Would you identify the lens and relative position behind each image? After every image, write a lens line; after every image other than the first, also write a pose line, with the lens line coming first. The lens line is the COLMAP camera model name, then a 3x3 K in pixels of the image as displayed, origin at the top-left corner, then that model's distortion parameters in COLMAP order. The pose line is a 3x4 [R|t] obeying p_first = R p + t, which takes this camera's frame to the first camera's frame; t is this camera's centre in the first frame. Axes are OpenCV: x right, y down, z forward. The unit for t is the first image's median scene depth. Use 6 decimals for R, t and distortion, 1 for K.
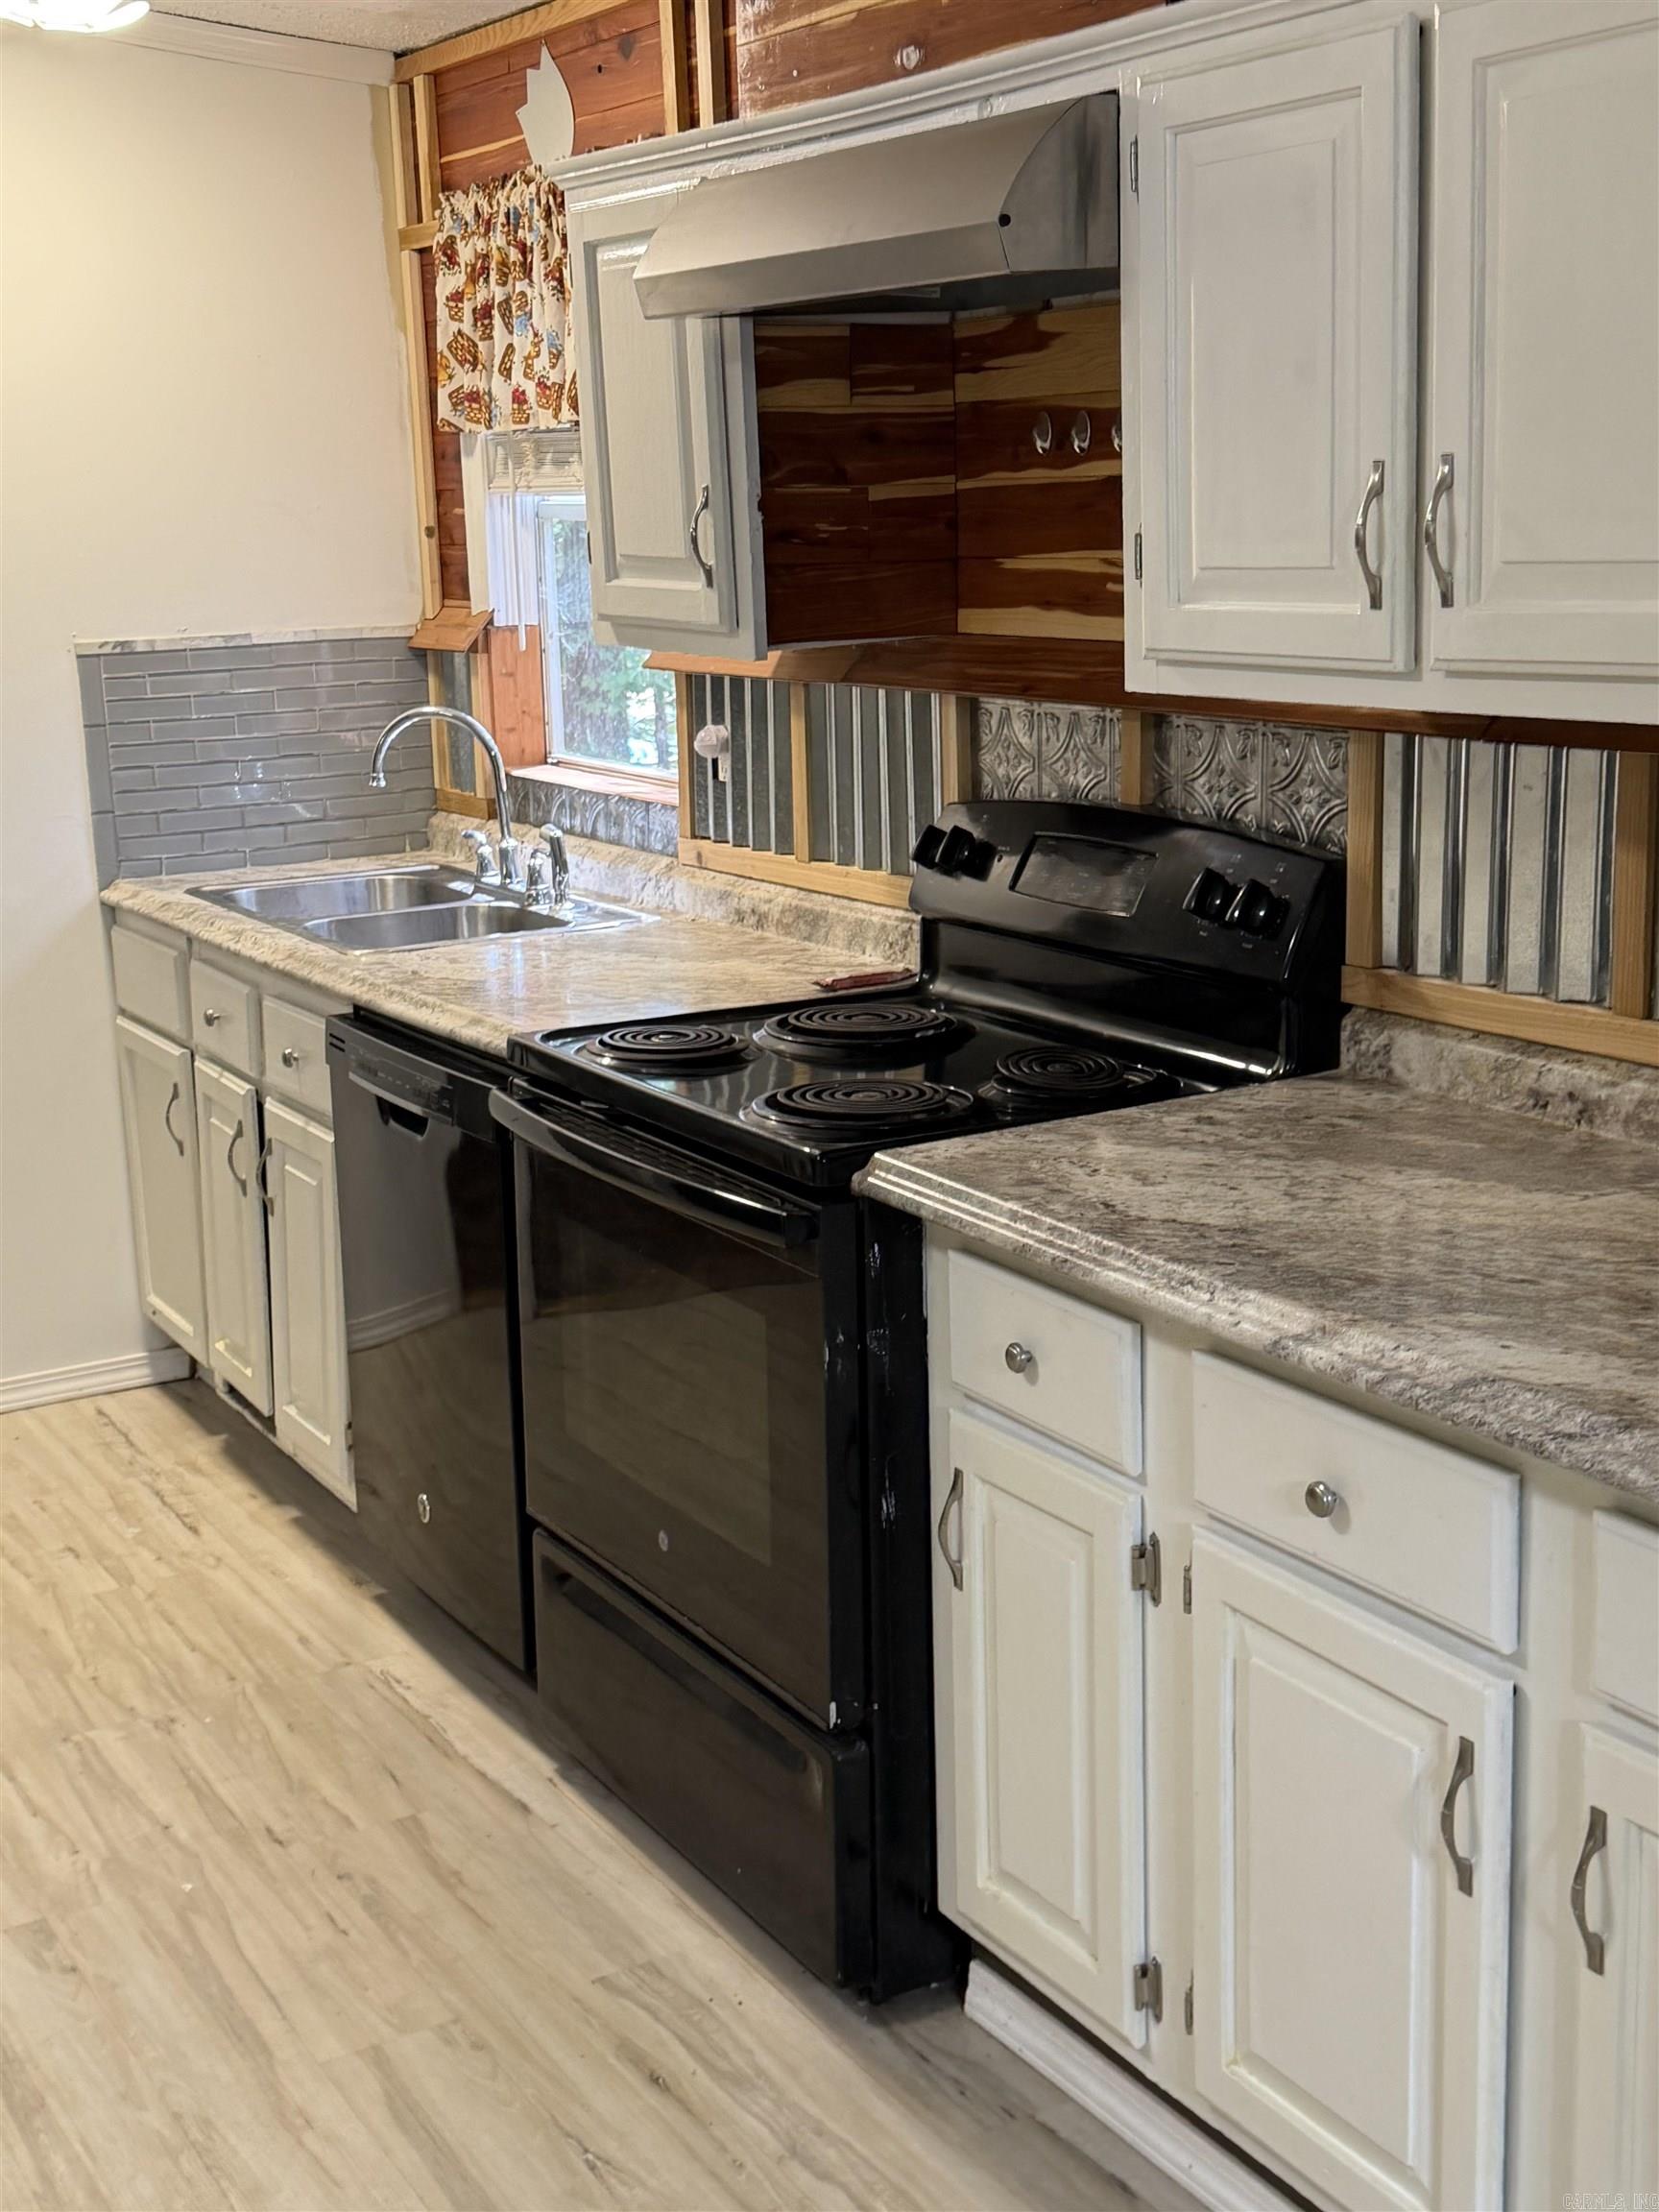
lens RADIAL K [[2783.3, 0, 829.5], [0, 2783.3, 1106.0], [0, 0, 1]] dist [0.321484, -0.982745]
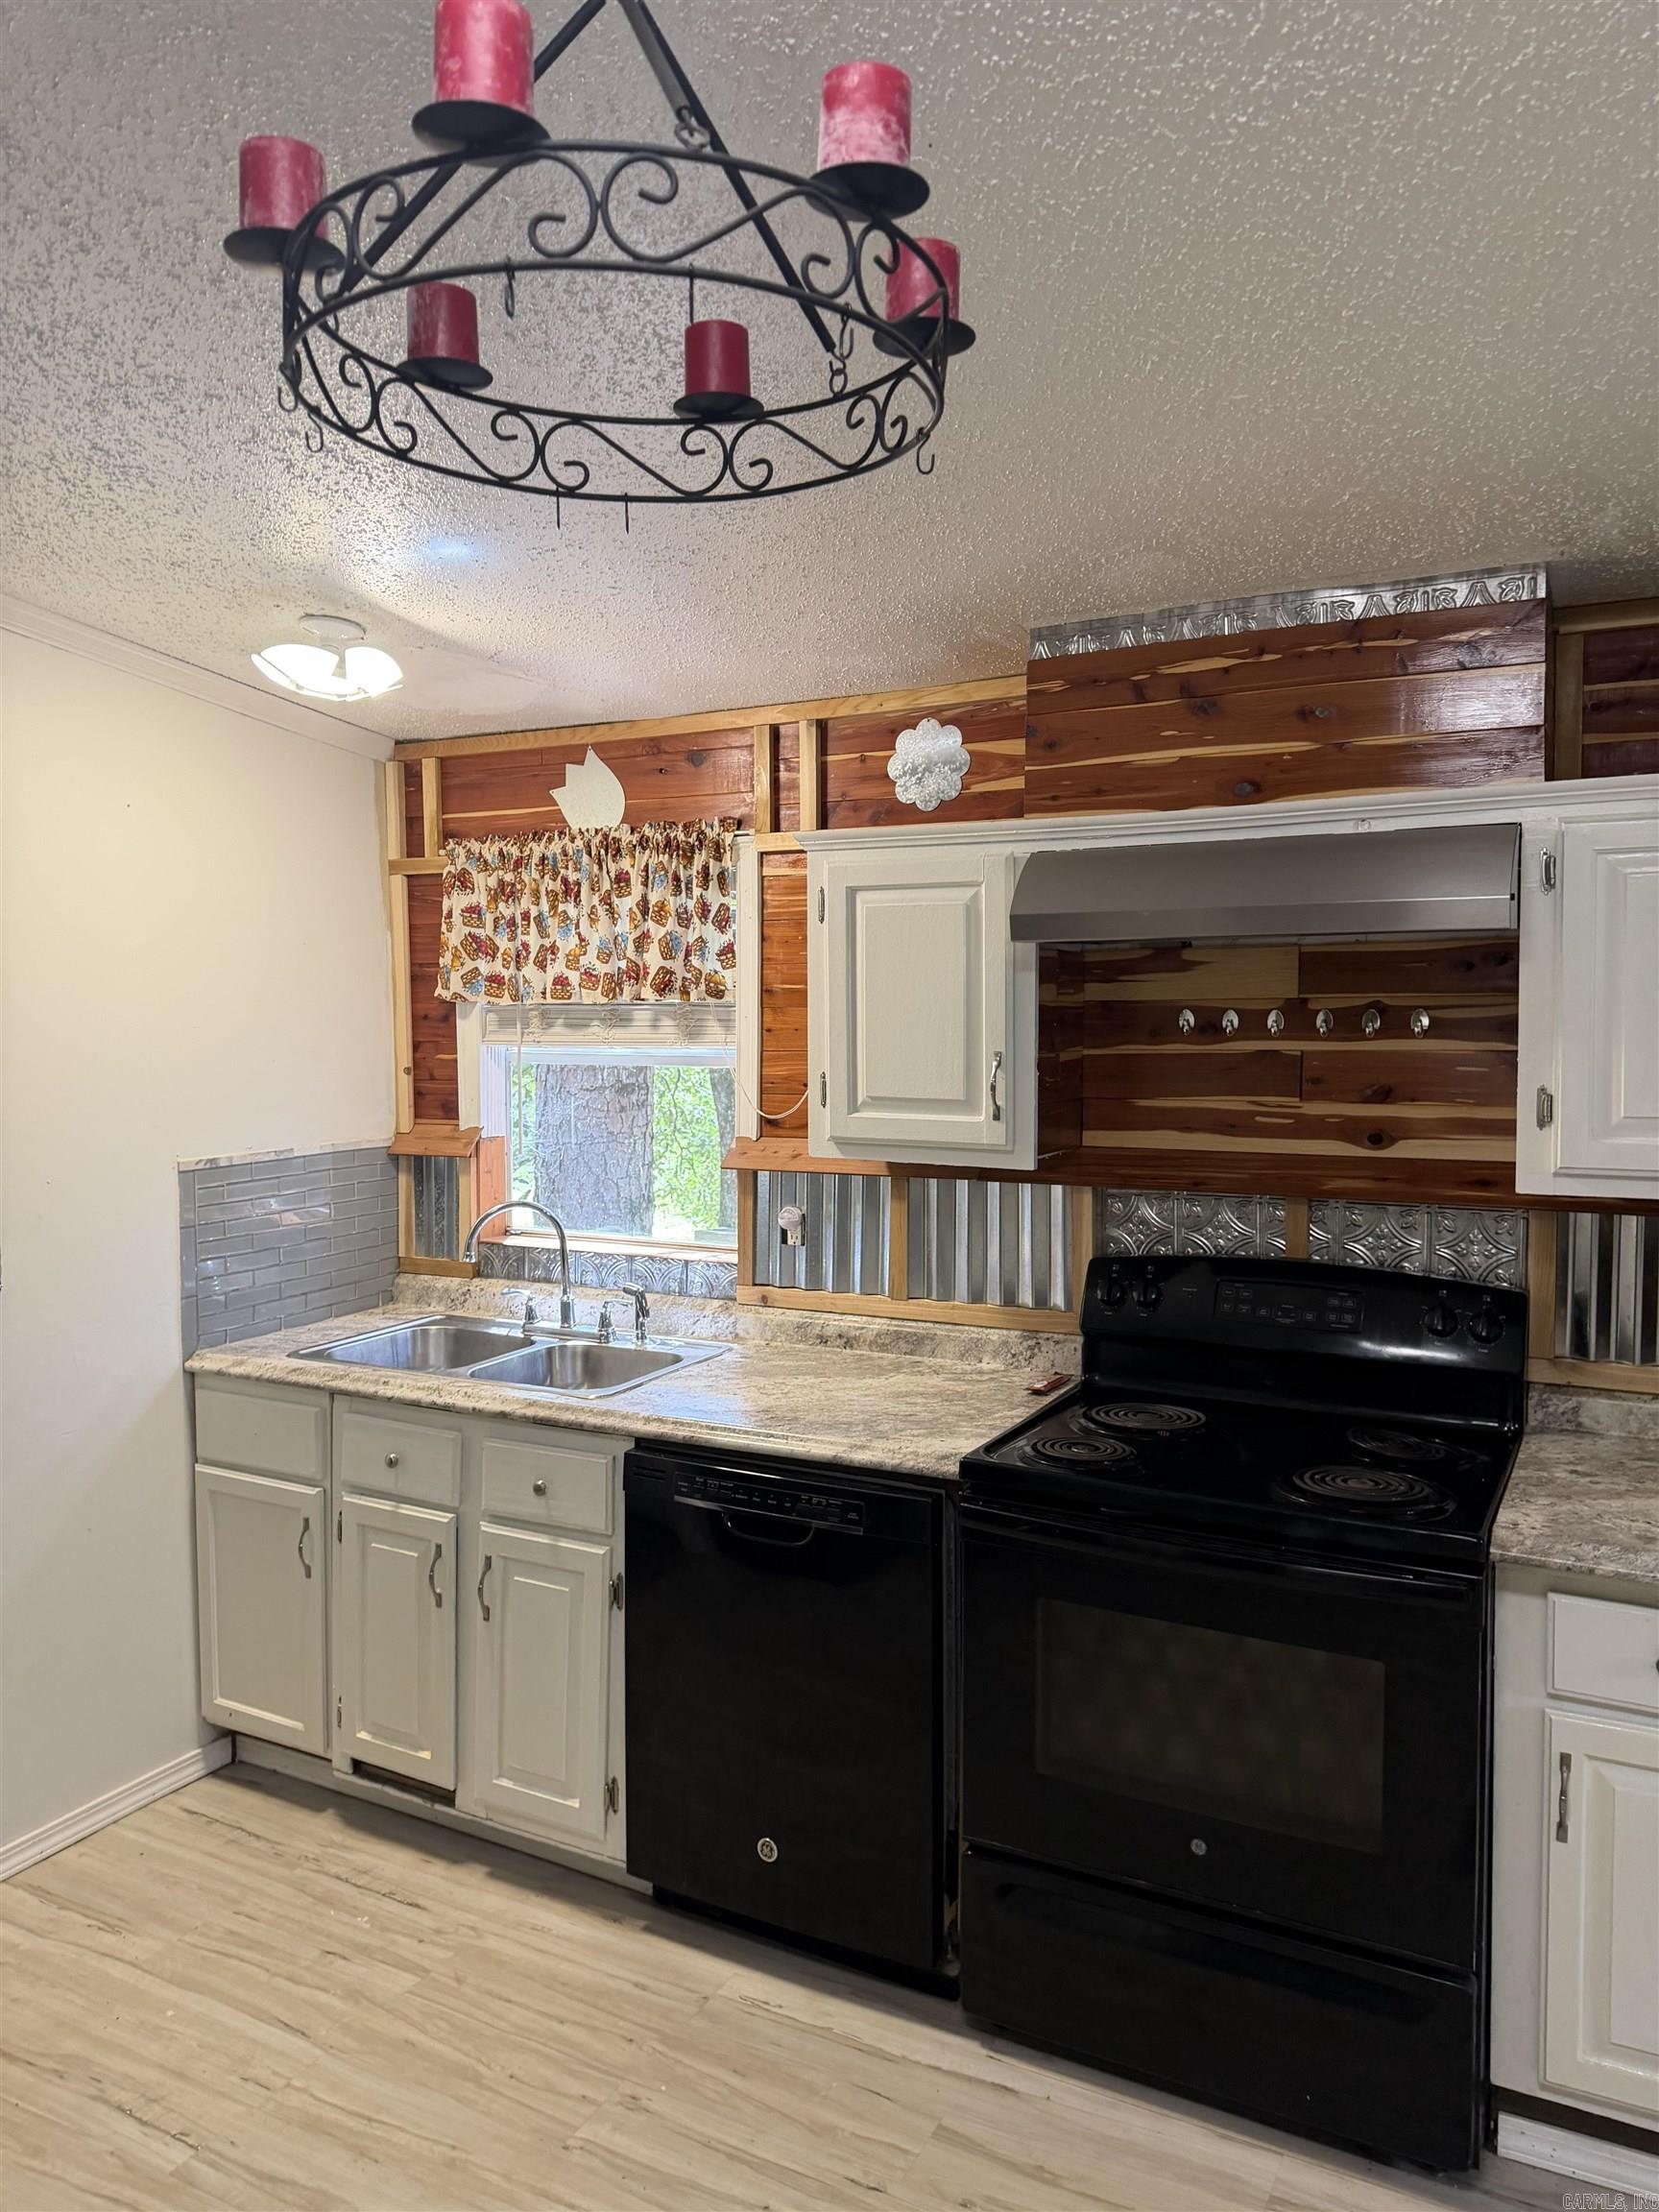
lens RADIAL K [[1568.5, 0, 829.5], [0, 1568.5, 1106.0], [0, 0, 1]] dist [0.084061, -0.105793]
pose [[0.848812, -0.007297, 0.528644, -0.438298], [0.094888, 0.985771, -0.138749, -0.072467], [-0.520109, 0.167933, 0.837427, 0.305898]]
